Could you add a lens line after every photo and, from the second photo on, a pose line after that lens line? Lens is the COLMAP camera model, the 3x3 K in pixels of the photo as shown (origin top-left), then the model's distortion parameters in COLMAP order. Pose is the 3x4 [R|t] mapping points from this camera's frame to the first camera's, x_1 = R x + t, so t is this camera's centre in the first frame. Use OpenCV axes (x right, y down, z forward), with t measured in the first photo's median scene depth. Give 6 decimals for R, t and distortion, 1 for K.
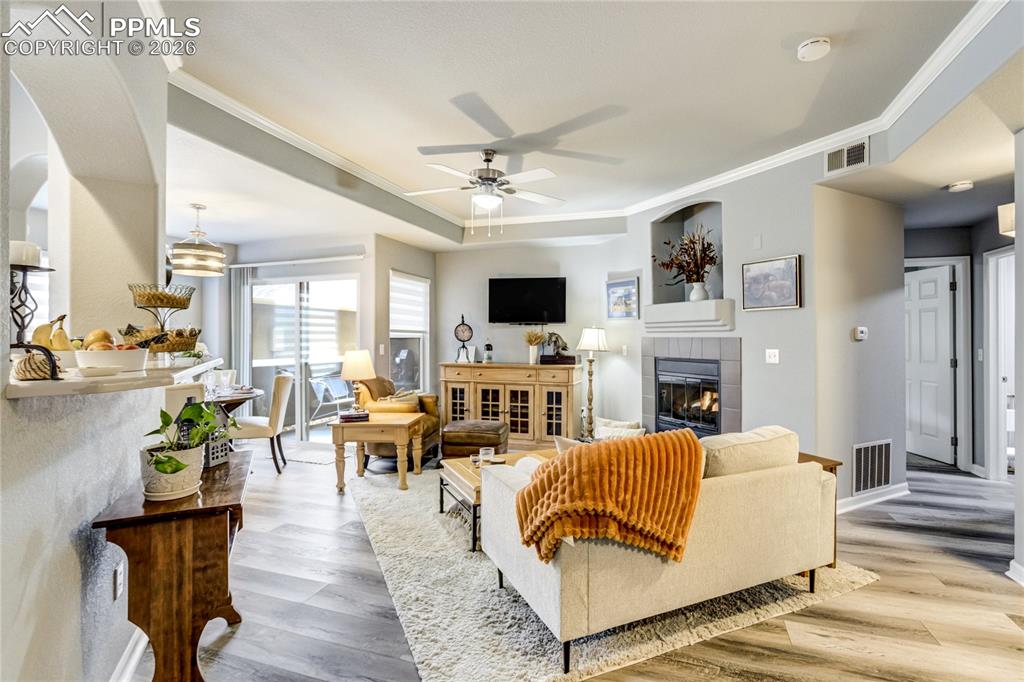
lens RADIAL K [[476.2, 0, 524.3], [0, 476.2, 341.9], [0, 0, 1]] dist [-0.052711, 0.016121]
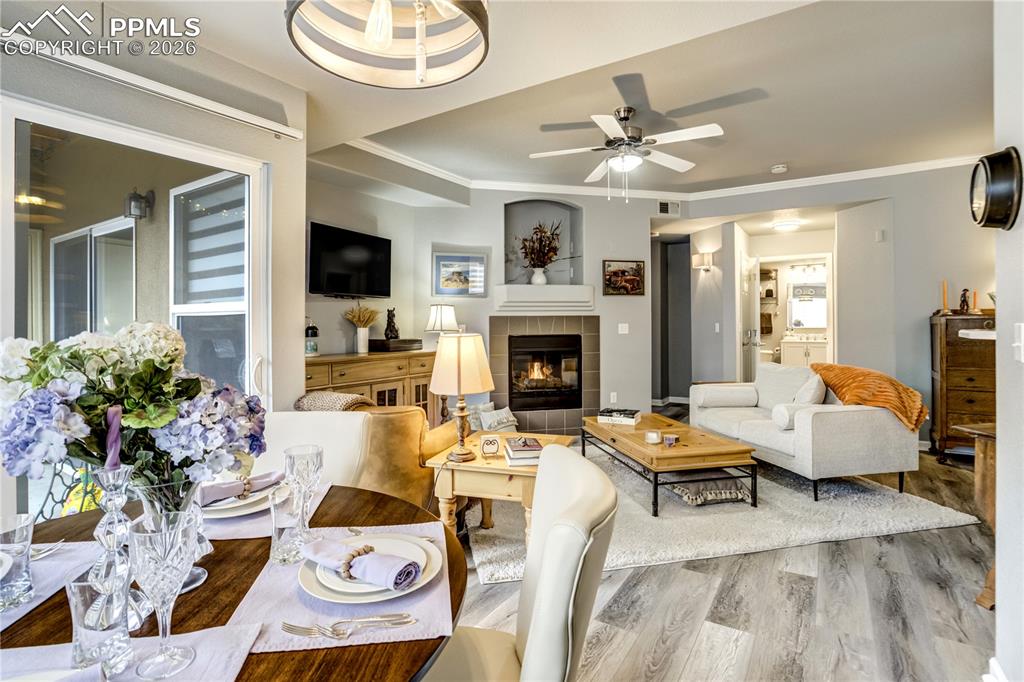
lens RADIAL K [[476.2, 0, 541.8], [0, 476.2, 328.2], [0, 0, 1]] dist [-0.052711, 0.016121]
pose [[0.249264, -0.017273, 0.968281, -0.646436], [0.014441, 0.999796, 0.014118, 0.002716], [-0.968328, 0.010464, 0.249463, 0.603695]]
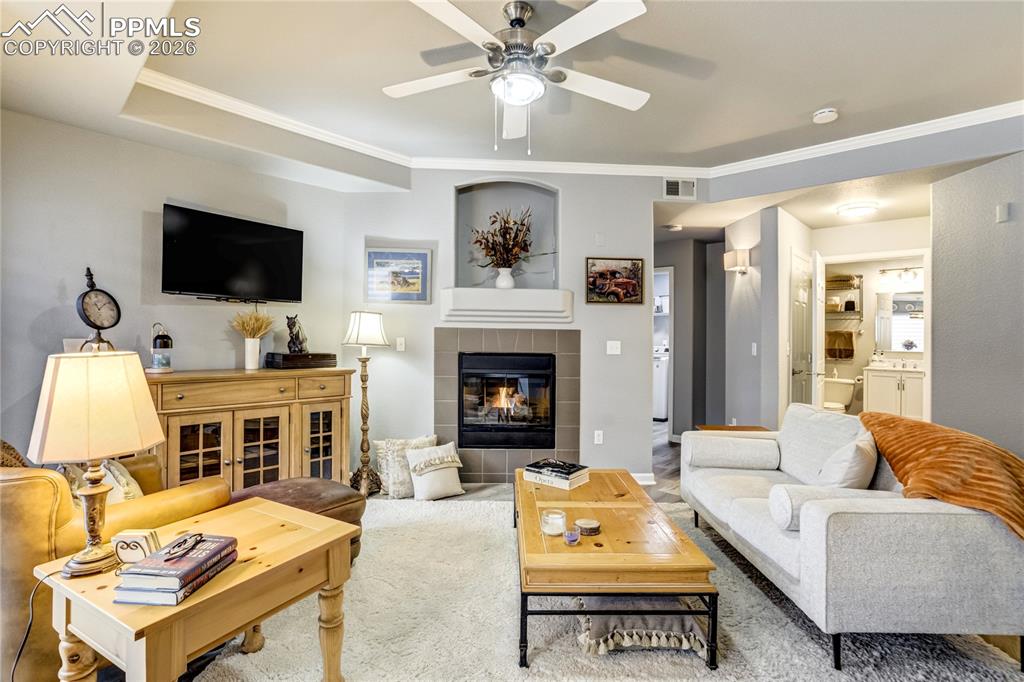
lens RADIAL K [[476.2, 0, 539.4], [0, 476.2, 336.9], [0, 0, 1]] dist [-0.052711, 0.016121]
pose [[0.426892, -0.000276, 0.904303, -0.376209], [-0.008193, 0.999958, 0.004172, 0.000954], [-0.904265, -0.009190, 0.426872, 0.469914]]
